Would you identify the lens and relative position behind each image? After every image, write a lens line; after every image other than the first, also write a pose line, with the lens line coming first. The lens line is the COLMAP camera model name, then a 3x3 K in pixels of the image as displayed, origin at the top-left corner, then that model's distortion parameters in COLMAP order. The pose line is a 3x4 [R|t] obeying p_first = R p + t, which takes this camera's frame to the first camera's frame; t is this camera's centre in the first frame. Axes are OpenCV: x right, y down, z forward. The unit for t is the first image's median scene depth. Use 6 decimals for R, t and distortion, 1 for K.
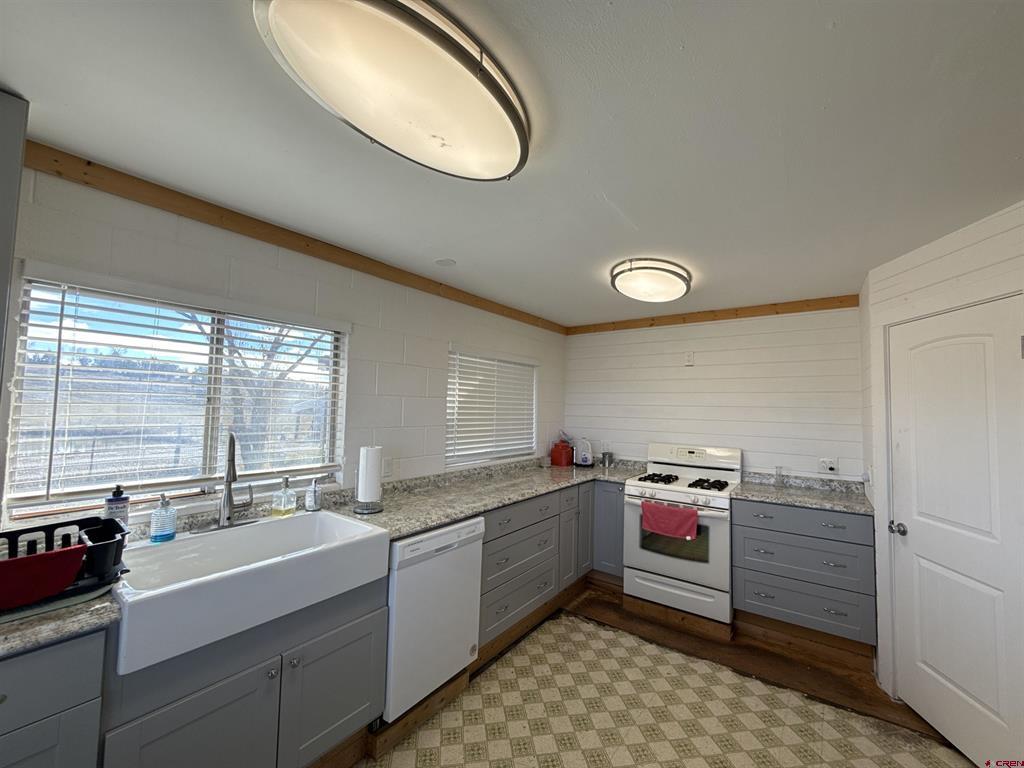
lens RADIAL K [[409.9, 0, 511.0], [0, 409.9, 382.6], [0, 0, 1]] dist [-0.000451, -0.000598]
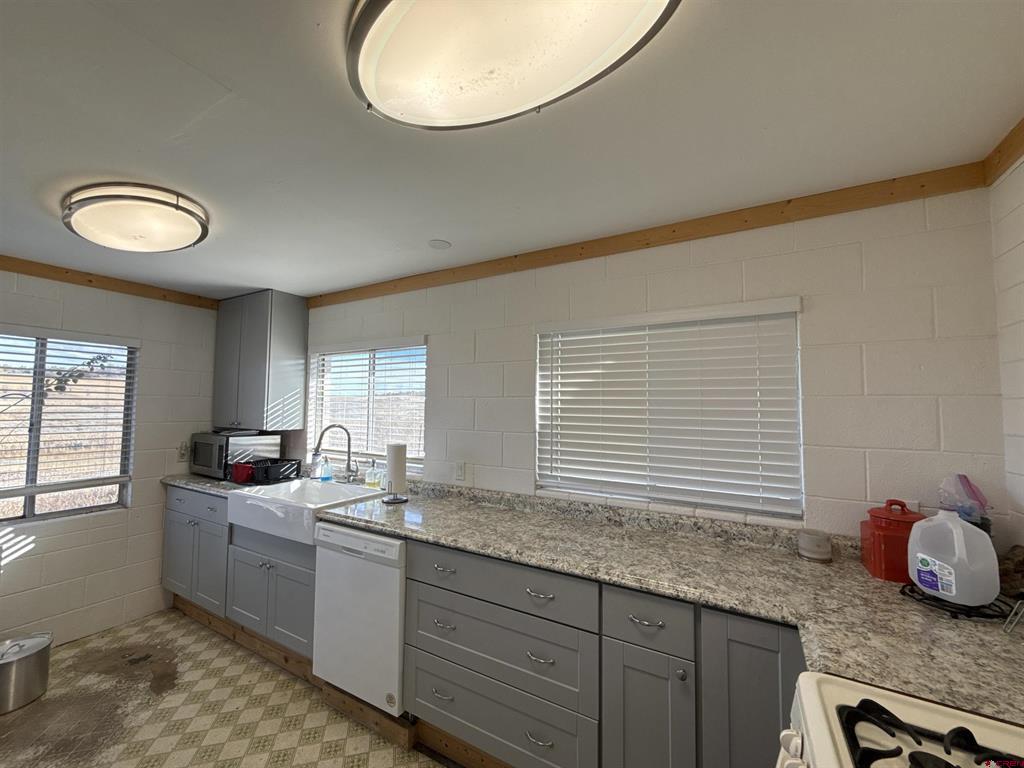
lens RADIAL K [[409.9, 0, 505.7], [0, 409.9, 383.3], [0, 0, 1]] dist [-0.000451, -0.000598]
pose [[0.104936, -0.074730, -0.991667, 0.724858], [0.053673, 0.996145, -0.069388, 0.075615], [0.993030, -0.045945, 0.108542, 1.049894]]
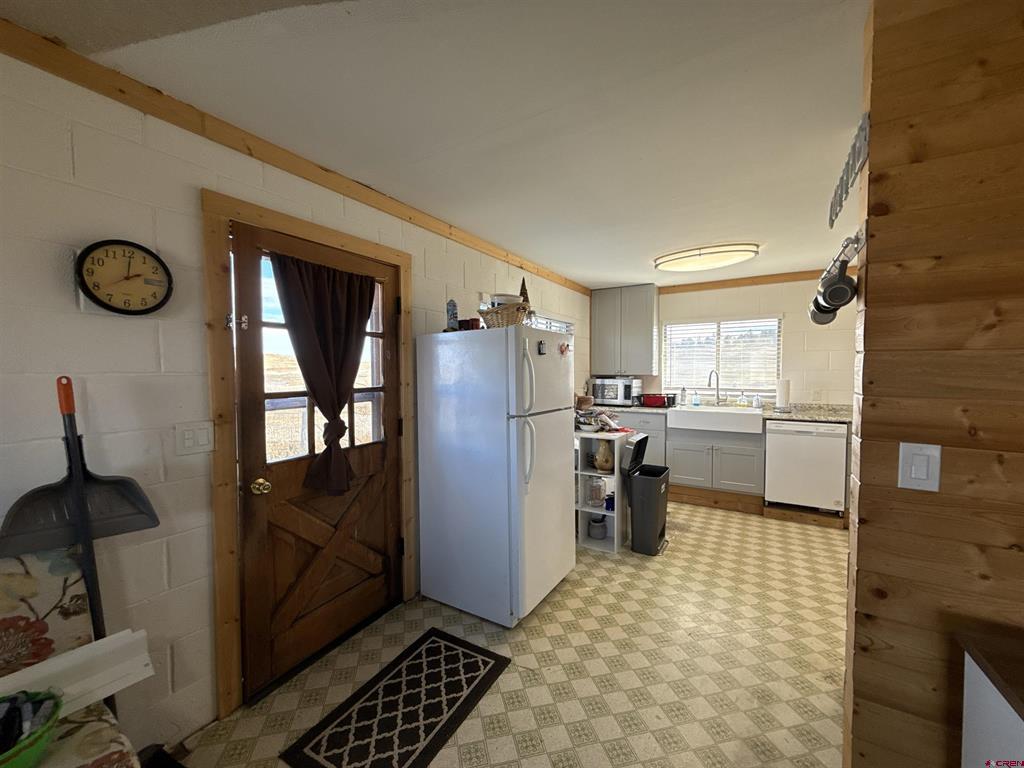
lens RADIAL K [[409.9, 0, 511.2], [0, 409.9, 391.9], [0, 0, 1]] dist [-0.000451, -0.000598]
pose [[0.079605, 0.027835, -0.996438, 1.286042], [0.066052, 0.997266, 0.033135, 0.060640], [0.994636, -0.068455, 0.077549, -0.358524]]
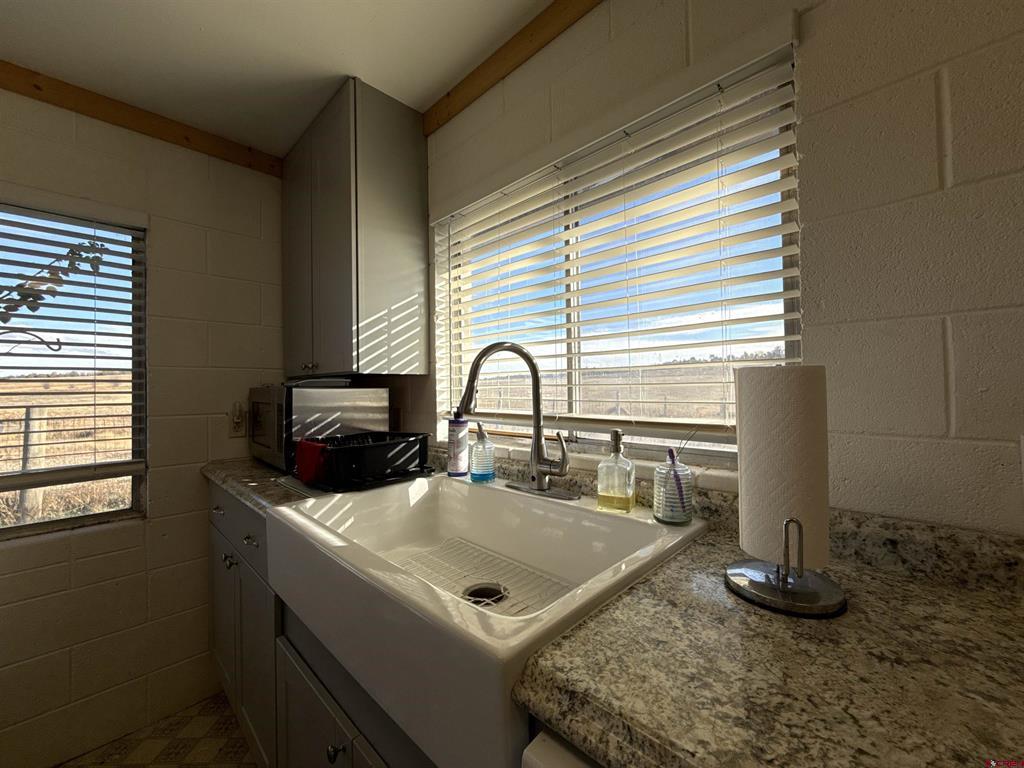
lens RADIAL K [[409.9, 0, 502.4], [0, 409.9, 383.6], [0, 0, 1]] dist [-0.000451, -0.000598]
pose [[-0.160112, -0.029564, -0.986656, -0.025944], [0.073039, 0.996457, -0.041710, 0.146942], [0.984393, -0.078743, -0.157385, 0.761573]]
